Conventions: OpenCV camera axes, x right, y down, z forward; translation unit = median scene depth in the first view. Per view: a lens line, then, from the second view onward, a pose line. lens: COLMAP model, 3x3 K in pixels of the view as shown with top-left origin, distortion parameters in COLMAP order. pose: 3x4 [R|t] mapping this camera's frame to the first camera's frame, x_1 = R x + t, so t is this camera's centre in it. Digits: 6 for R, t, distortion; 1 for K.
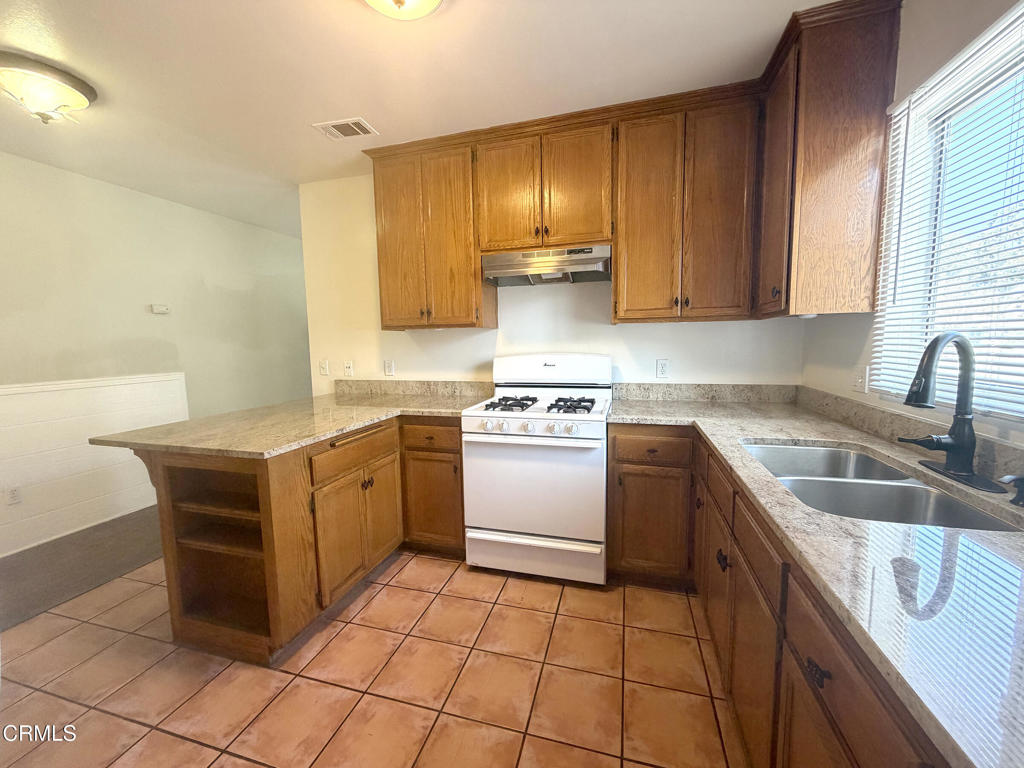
lens RADIAL K [[408.0, 0, 515.8], [0, 408.0, 383.9], [0, 0, 1]] dist [-0.000225, -0.000010]
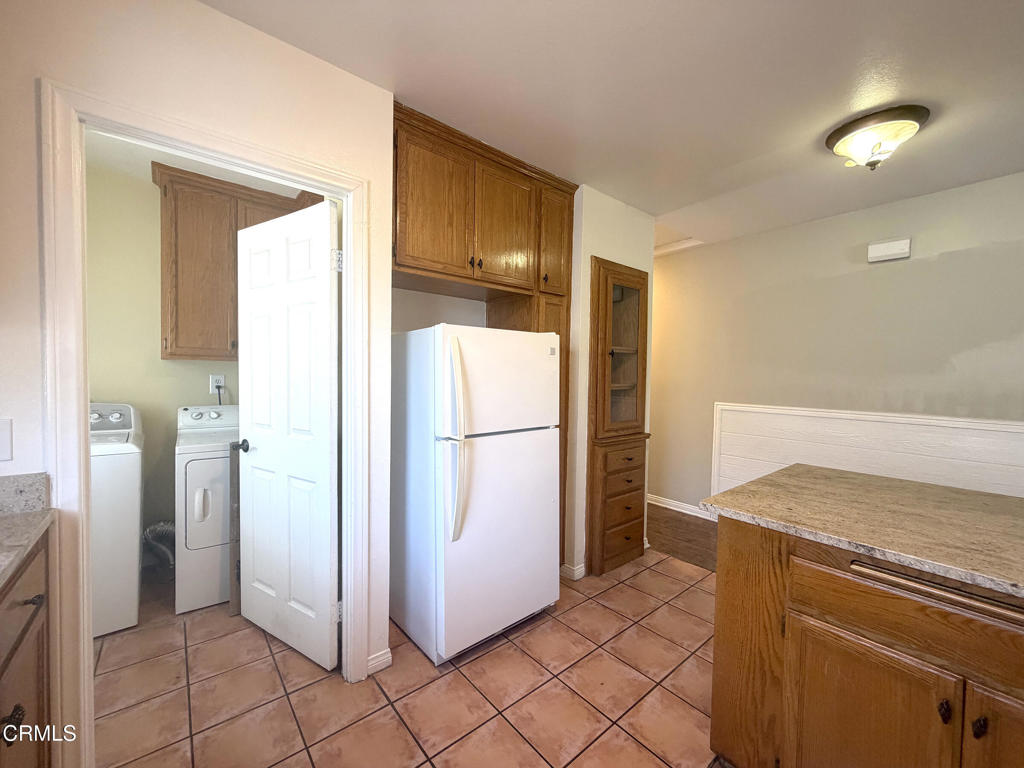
lens RADIAL K [[408.0, 0, 522.1], [0, 408.0, 383.6], [0, 0, 1]] dist [-0.000225, -0.000010]
pose [[-0.550844, 0.022592, -0.834302, 0.269482], [-0.103478, 0.990072, 0.095131, -0.106712], [0.828168, 0.138734, -0.543038, 0.898275]]
